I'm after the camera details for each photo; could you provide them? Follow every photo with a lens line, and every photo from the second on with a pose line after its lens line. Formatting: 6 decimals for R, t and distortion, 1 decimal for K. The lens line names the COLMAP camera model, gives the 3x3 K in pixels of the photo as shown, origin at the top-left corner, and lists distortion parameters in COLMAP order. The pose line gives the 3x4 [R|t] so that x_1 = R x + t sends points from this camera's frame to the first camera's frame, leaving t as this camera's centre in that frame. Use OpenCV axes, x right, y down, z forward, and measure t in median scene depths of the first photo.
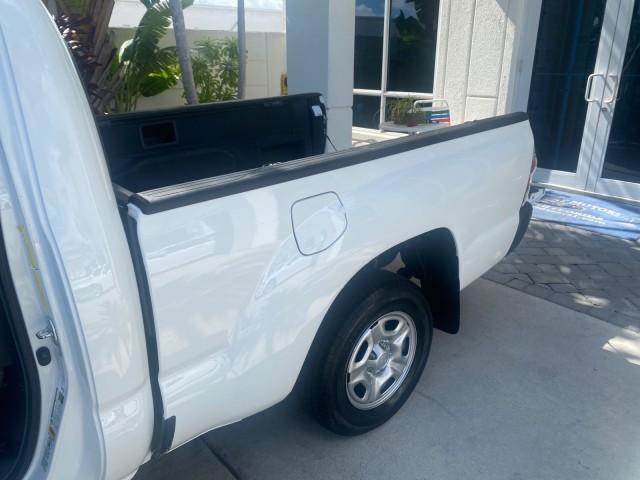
lens RADIAL K [[489.2, 0, 317.7], [0, 489.2, 231.8], [0, 0, 1]] dist [-0.005695, -0.005882]
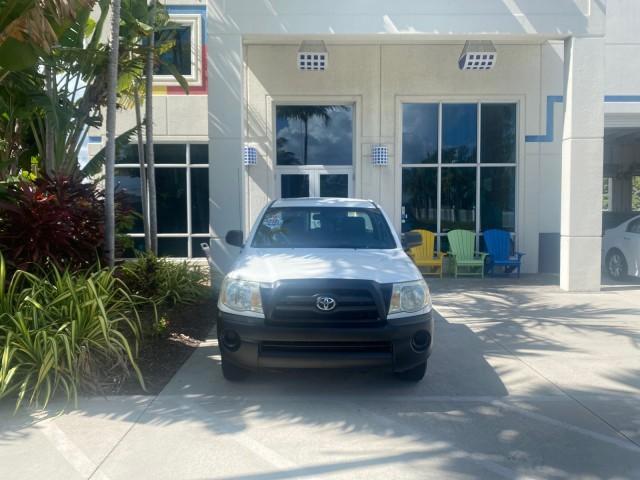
lens RADIAL K [[491.5, 0, 319.5], [0, 491.5, 239.8], [0, 0, 1]] dist [0.004145, -0.005379]
pose [[0.645218, -0.040598, 0.762919, -1.691278], [0.259210, 0.950989, -0.168614, 0.231434], [-0.718682, 0.306549, 0.624119, -0.637666]]
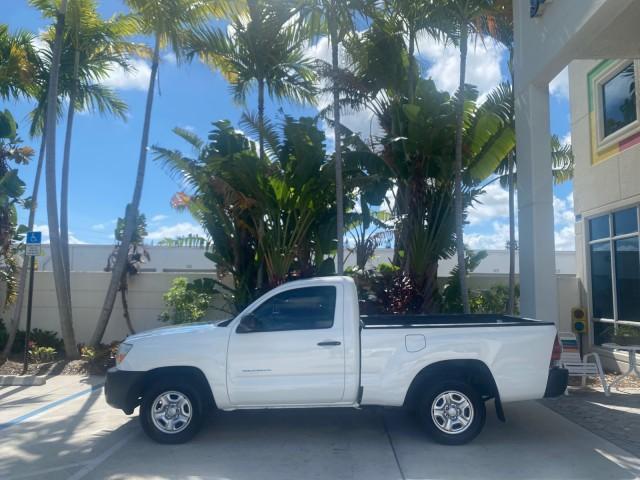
lens RADIAL K [[483.7, 0, 321.3], [0, 483.7, 239.2], [0, 0, 1]] dist [0.028295, -0.006225]
pose [[0.736561, -0.063046, -0.673427, 0.767245], [-0.237228, 0.908316, -0.344506, 0.267477], [0.633404, 0.413505, 0.654074, -0.787106]]
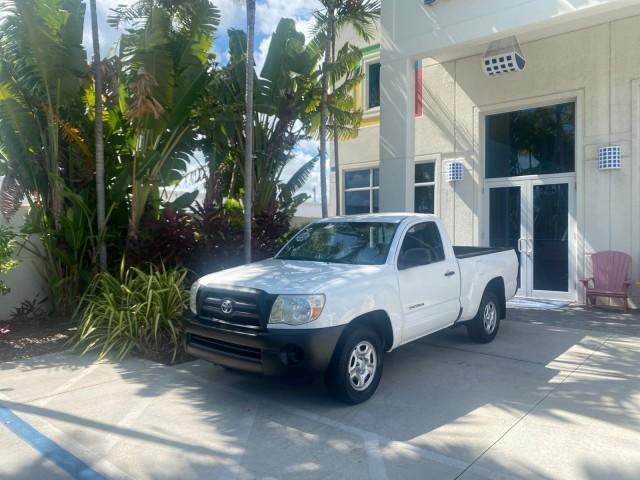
lens RADIAL K [[491.7, 0, 319.6], [0, 491.7, 237.6], [0, 0, 1]] dist [0.002278, -0.005422]
pose [[0.988913, -0.003092, 0.148467, -0.823813], [0.051740, 0.944310, -0.324965, 0.430946], [-0.139194, 0.329043, 0.934000, -1.163414]]
